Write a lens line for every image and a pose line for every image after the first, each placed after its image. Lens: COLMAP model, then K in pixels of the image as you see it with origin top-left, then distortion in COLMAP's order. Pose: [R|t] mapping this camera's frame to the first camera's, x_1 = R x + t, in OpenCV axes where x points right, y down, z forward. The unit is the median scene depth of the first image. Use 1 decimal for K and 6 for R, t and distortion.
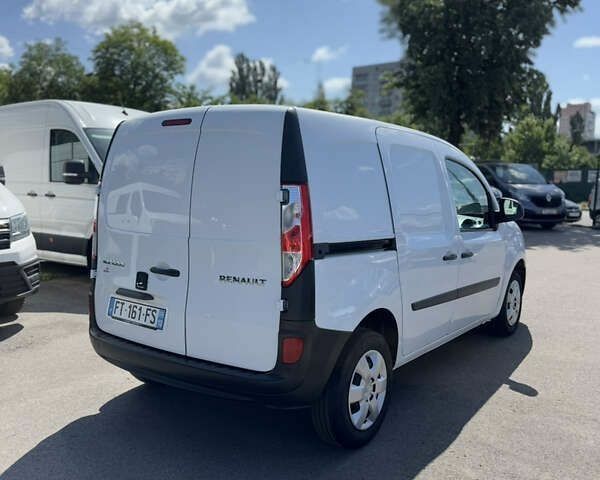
lens RADIAL K [[566.9, 0, 293.7], [0, 566.9, 237.2], [0, 0, 1]] dist [0.091717, -0.152716]
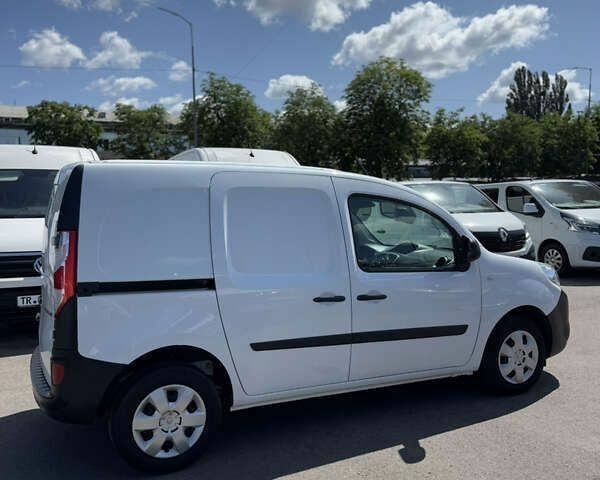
lens RADIAL K [[567.5, 0, 300.0], [0, 567.5, 240.0], [0, 0, 1]] dist [0.006041, 0.004147]
pose [[0.873137, 0.001402, -0.487473, 0.766899], [-0.017940, 0.999411, -0.029259, -0.037831], [0.487144, 0.034293, 0.872648, 0.169542]]
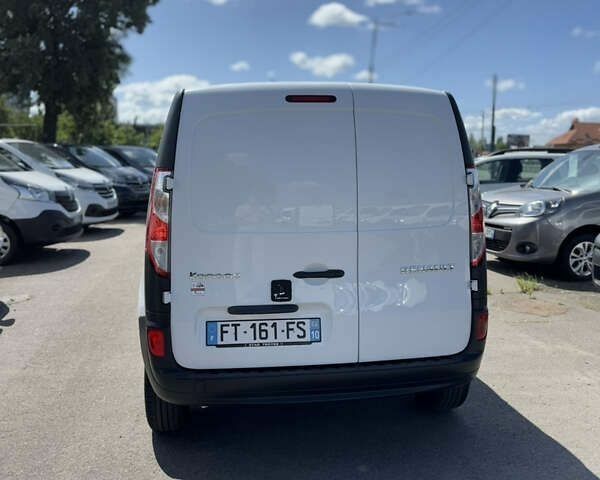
lens RADIAL K [[566.9, 0, 293.7], [0, 566.9, 237.2], [0, 0, 1]] dist [0.091717, -0.152716]
pose [[0.712517, -0.100362, 0.694440, -0.773601], [0.079354, 0.994894, 0.062365, -0.047002], [-0.697153, 0.010670, 0.716843, 0.380420]]
